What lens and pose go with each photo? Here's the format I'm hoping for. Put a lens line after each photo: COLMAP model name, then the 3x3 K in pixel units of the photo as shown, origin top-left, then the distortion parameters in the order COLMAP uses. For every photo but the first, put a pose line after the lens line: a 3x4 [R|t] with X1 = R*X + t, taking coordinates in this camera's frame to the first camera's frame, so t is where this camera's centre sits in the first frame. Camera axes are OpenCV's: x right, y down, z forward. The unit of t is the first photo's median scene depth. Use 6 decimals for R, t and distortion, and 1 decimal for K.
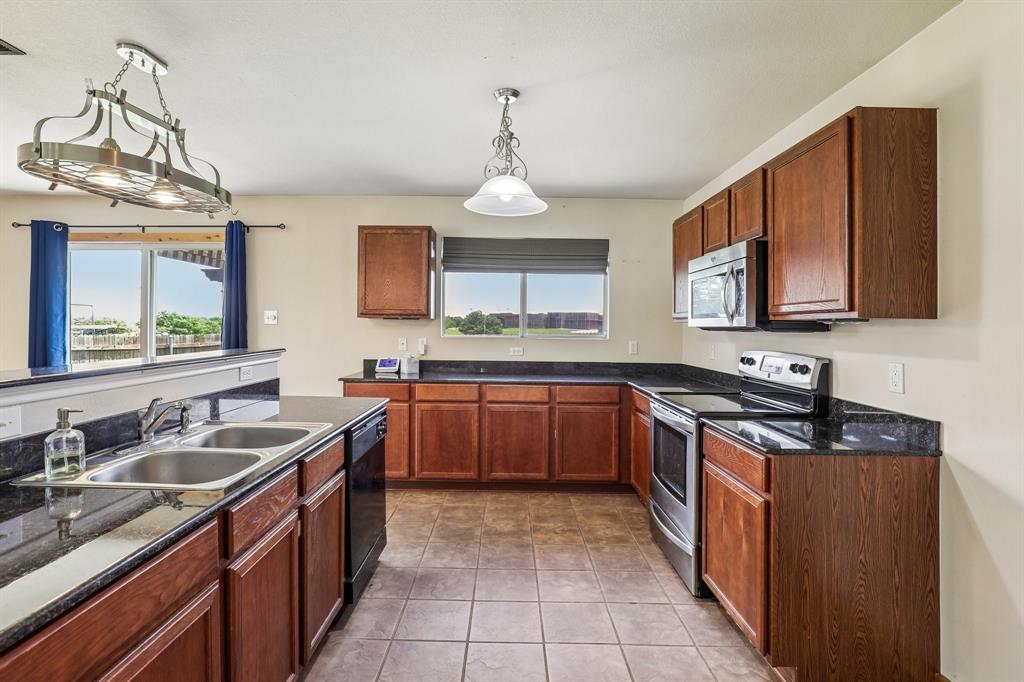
lens RADIAL K [[492.5, 0, 504.5], [0, 492.5, 330.8], [0, 0, 1]] dist [-0.023681, 0.001101]
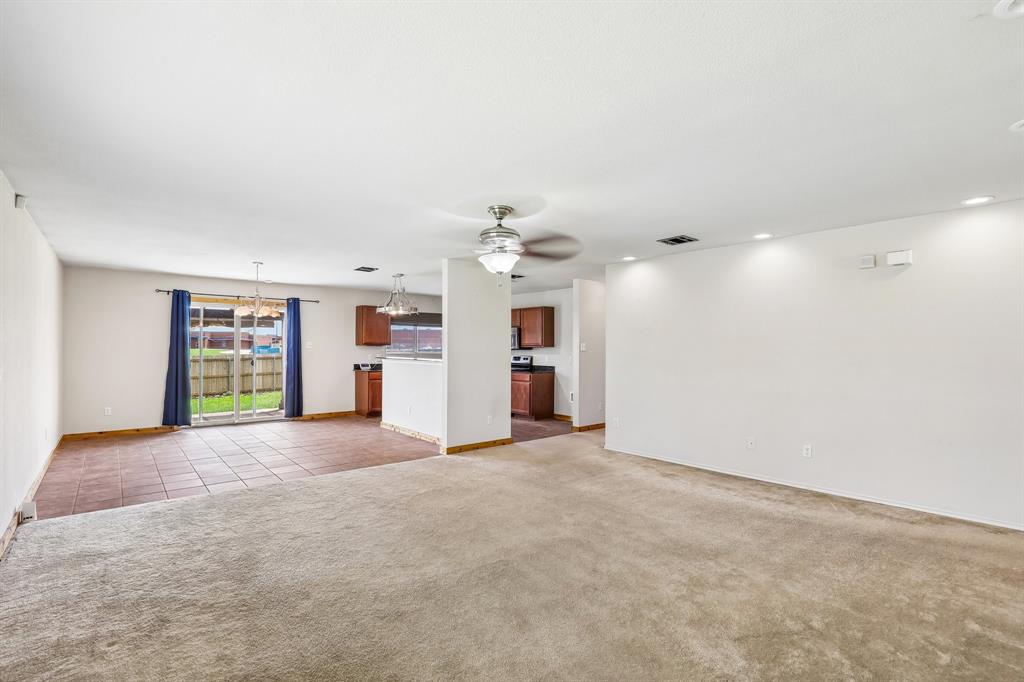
lens RADIAL K [[472.0, 0, 515.9], [0, 472.0, 347.2], [0, 0, 1]] dist [-0.035376, 0.005993]
pose [[0.752650, -0.006107, 0.658392, -1.404183], [0.009756, 0.999951, -0.001878, -0.008649], [-0.658348, 0.007837, 0.752673, -1.305815]]
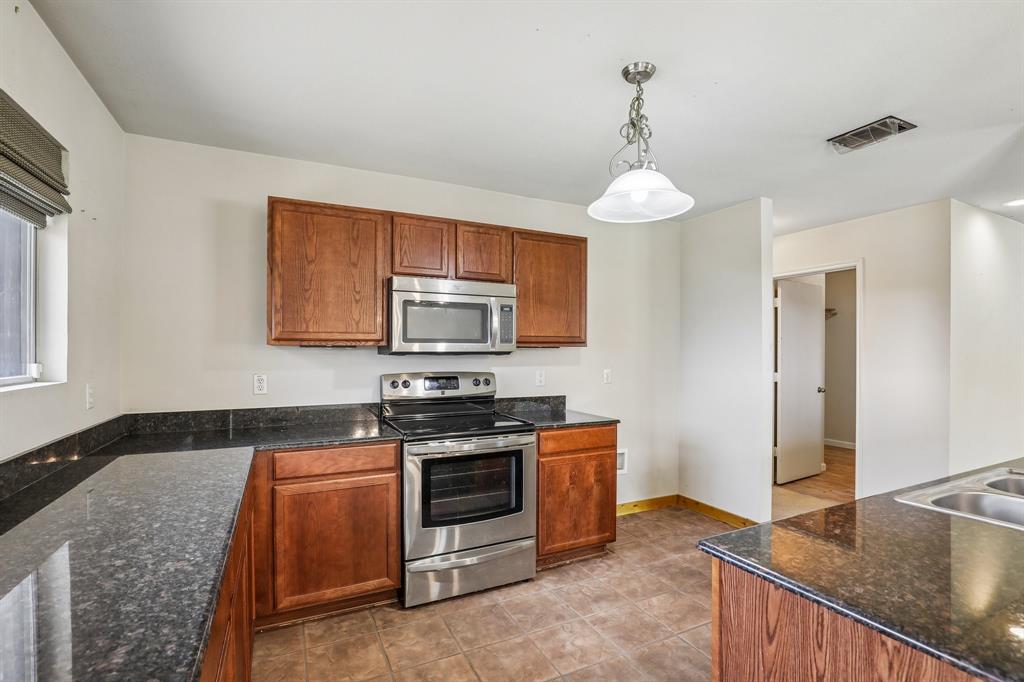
lens RADIAL K [[472.0, 0, 516.9], [0, 472.0, 346.8], [0, 0, 1]] dist [-0.035376, 0.005993]
pose [[-0.456978, -0.000072, 0.889478, -0.407774], [0.006057, 0.999977, 0.003193, -0.015345], [-0.889458, 0.006847, -0.456967, 1.045394]]
